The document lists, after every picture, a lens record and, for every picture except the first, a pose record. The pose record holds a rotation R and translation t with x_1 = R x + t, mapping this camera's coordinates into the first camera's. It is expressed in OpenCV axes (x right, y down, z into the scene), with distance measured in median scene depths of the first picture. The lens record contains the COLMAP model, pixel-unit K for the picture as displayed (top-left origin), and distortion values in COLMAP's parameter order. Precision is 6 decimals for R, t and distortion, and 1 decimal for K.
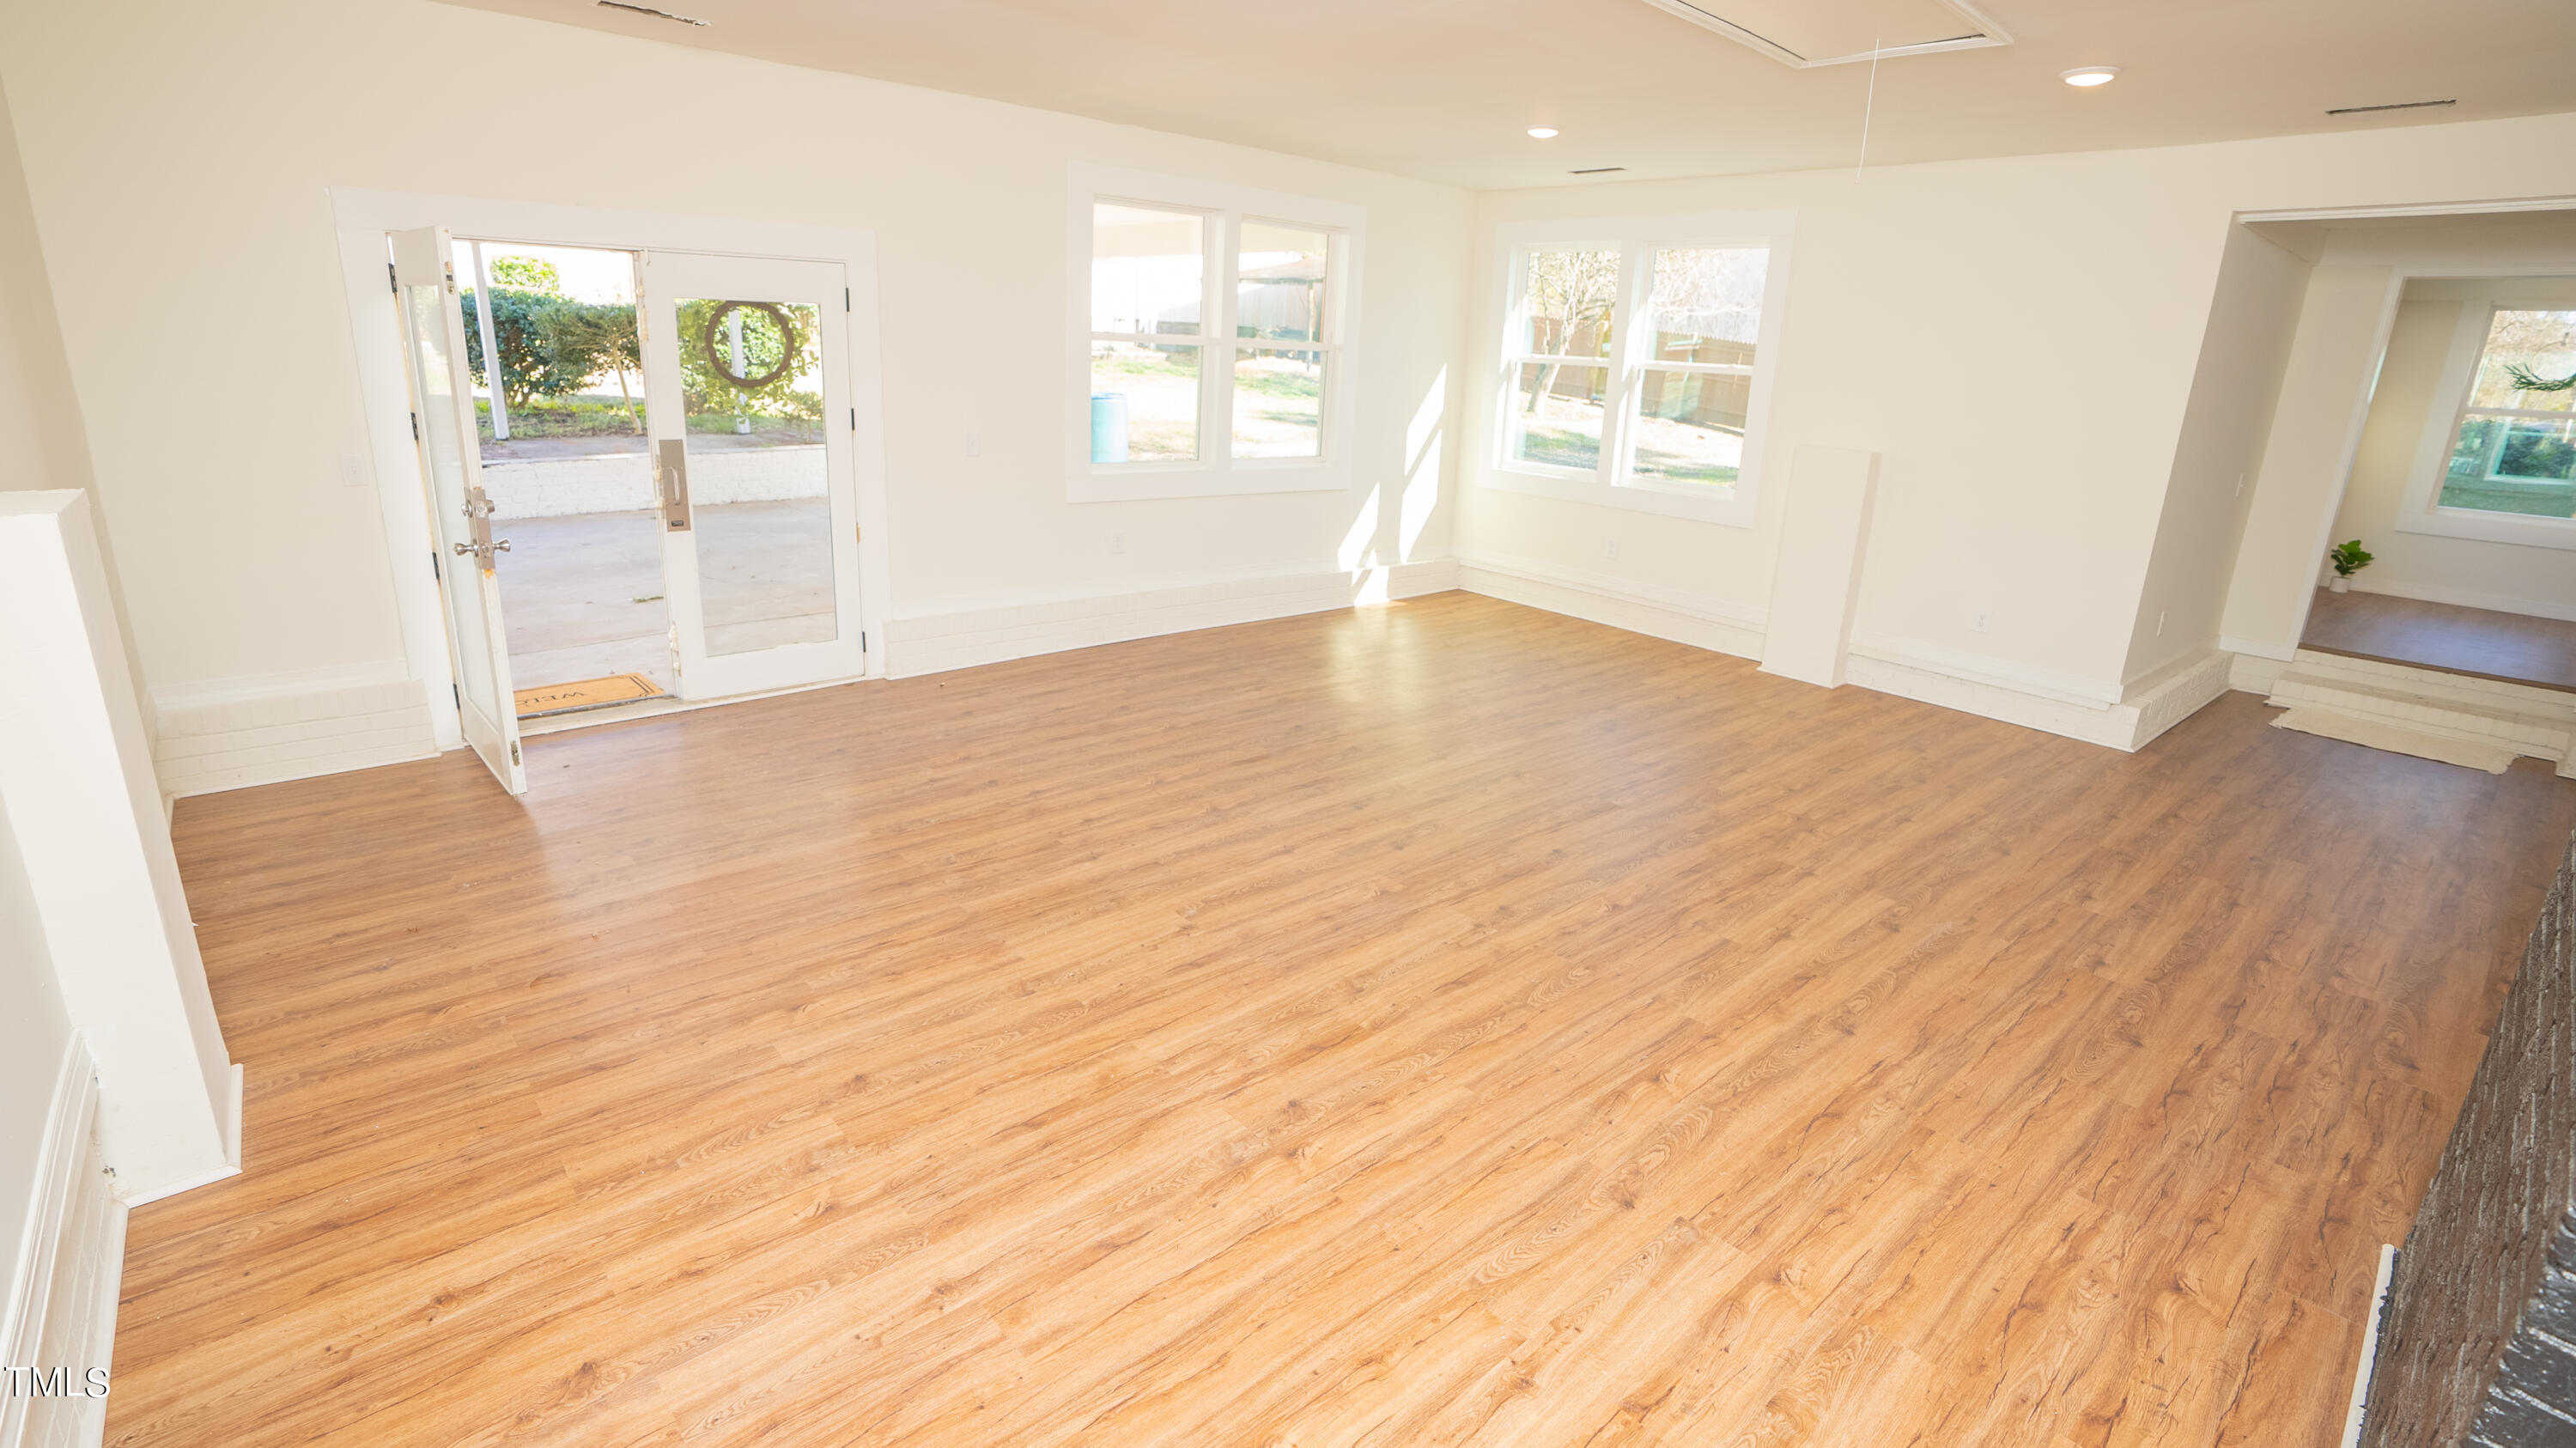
lens RADIAL K [[1196.6, 0, 1292.5], [0, 1196.6, 711.3], [0, 0, 1]] dist [-0.072138, 0.029740]
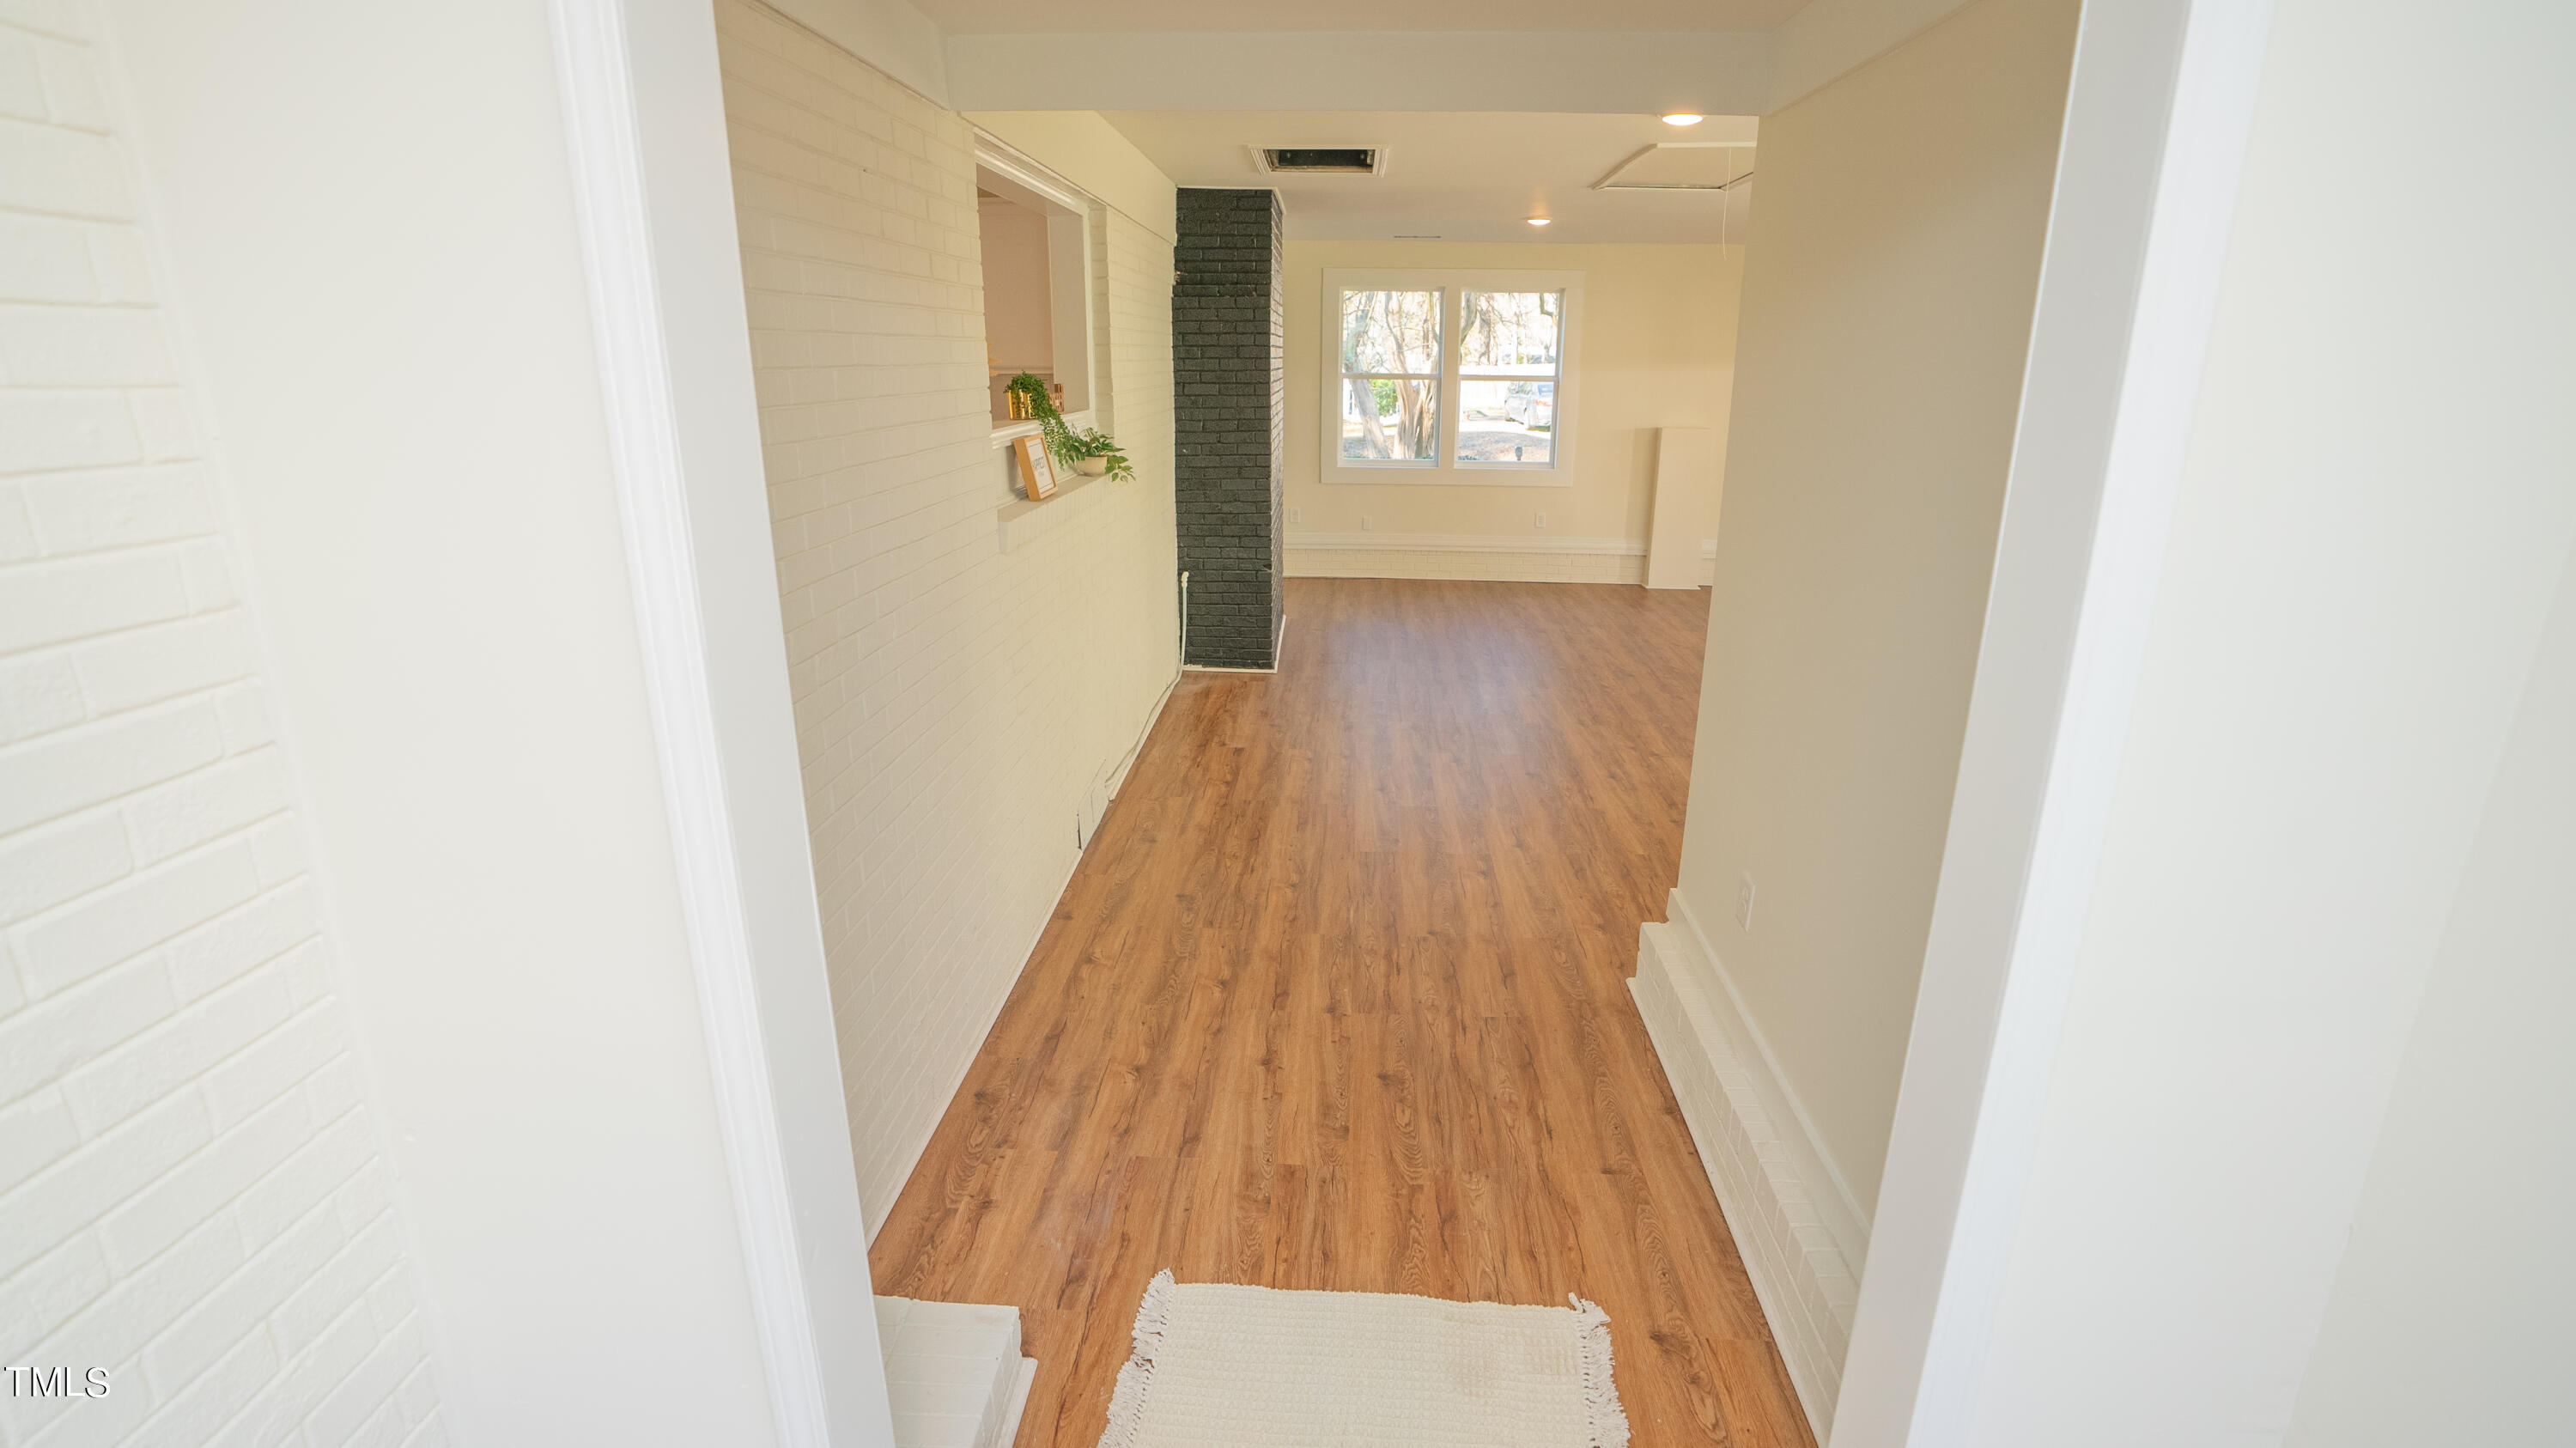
lens RADIAL K [[1196.6, 0, 1292.5], [0, 1196.6, 711.3], [0, 0, 1]] dist [-0.072138, 0.029740]
pose [[-0.700935, 0.156349, -0.695878, 1.871711], [-0.242888, 0.865031, 0.439007, -0.487544], [0.670594, 0.476736, -0.568355, 1.714880]]
